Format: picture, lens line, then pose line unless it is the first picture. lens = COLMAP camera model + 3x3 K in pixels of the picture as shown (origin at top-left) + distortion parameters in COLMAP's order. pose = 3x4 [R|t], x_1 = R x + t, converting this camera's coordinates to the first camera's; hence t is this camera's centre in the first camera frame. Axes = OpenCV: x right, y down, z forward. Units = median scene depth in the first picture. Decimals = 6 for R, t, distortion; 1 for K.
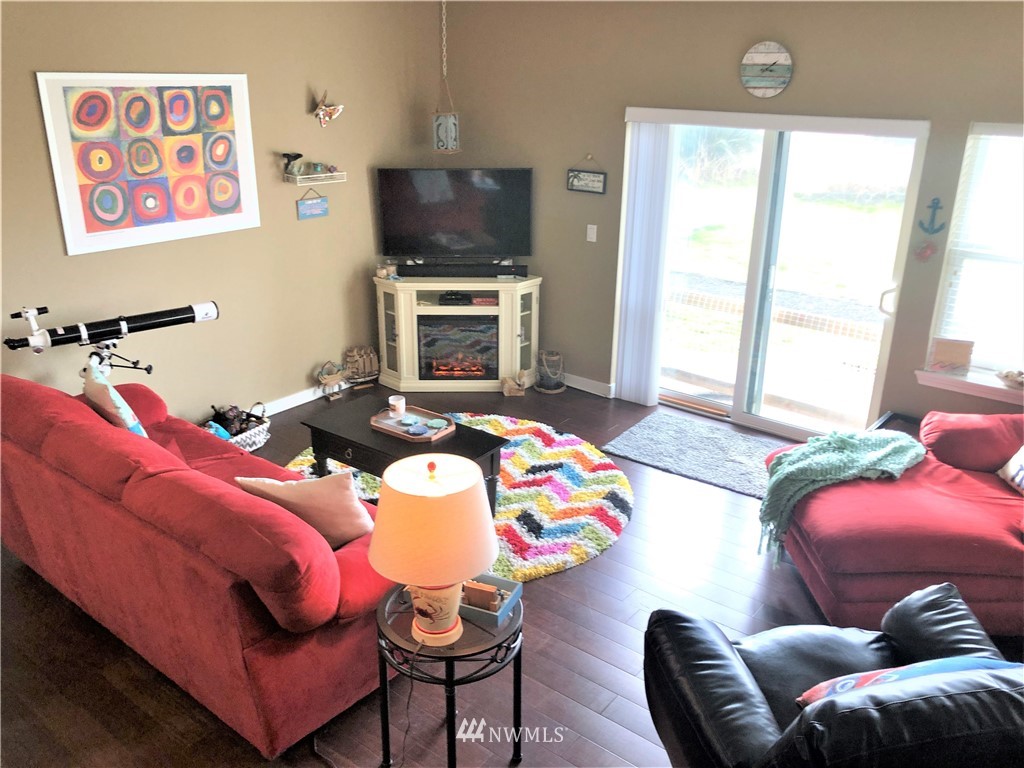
lens RADIAL K [[834.3, 0, 512.0], [0, 834.3, 384.0], [0, 0, 1]] dist [0.050012, -0.144834]
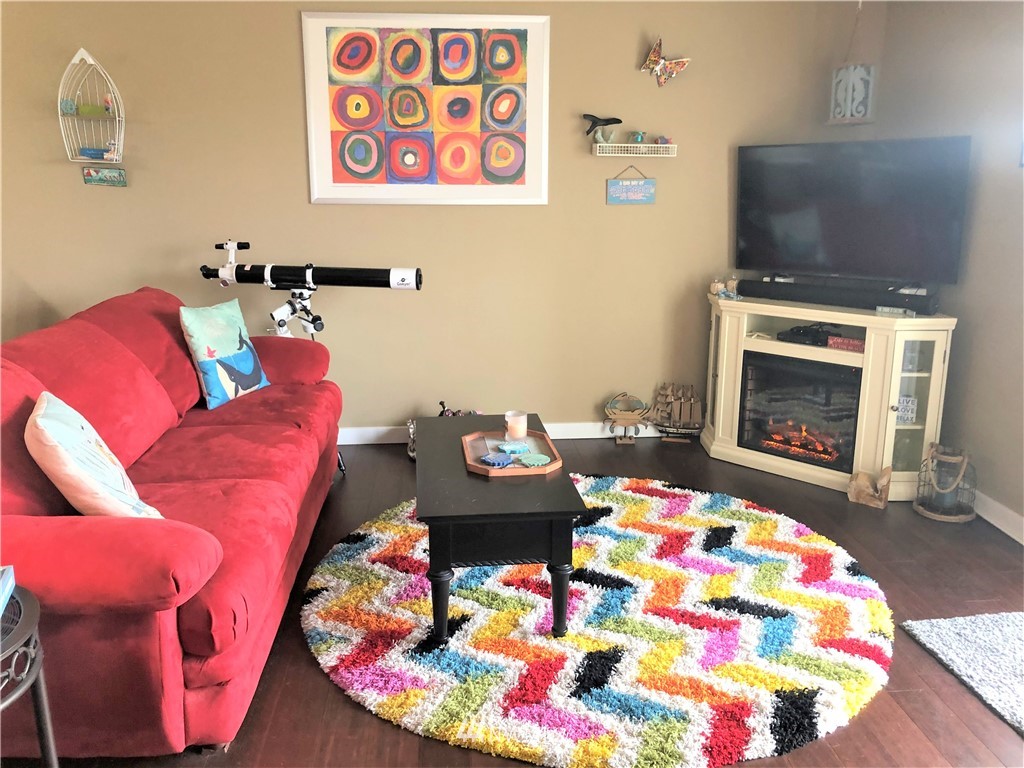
lens RADIAL K [[834.3, 0, 512.0], [0, 834.3, 384.0], [0, 0, 1]] dist [0.050012, -0.144834]
pose [[0.672058, 0.159163, -0.723191, 0.317681], [-0.250751, 0.967845, -0.020014, 0.007303], [0.696751, 0.194791, 0.690358, 0.482968]]
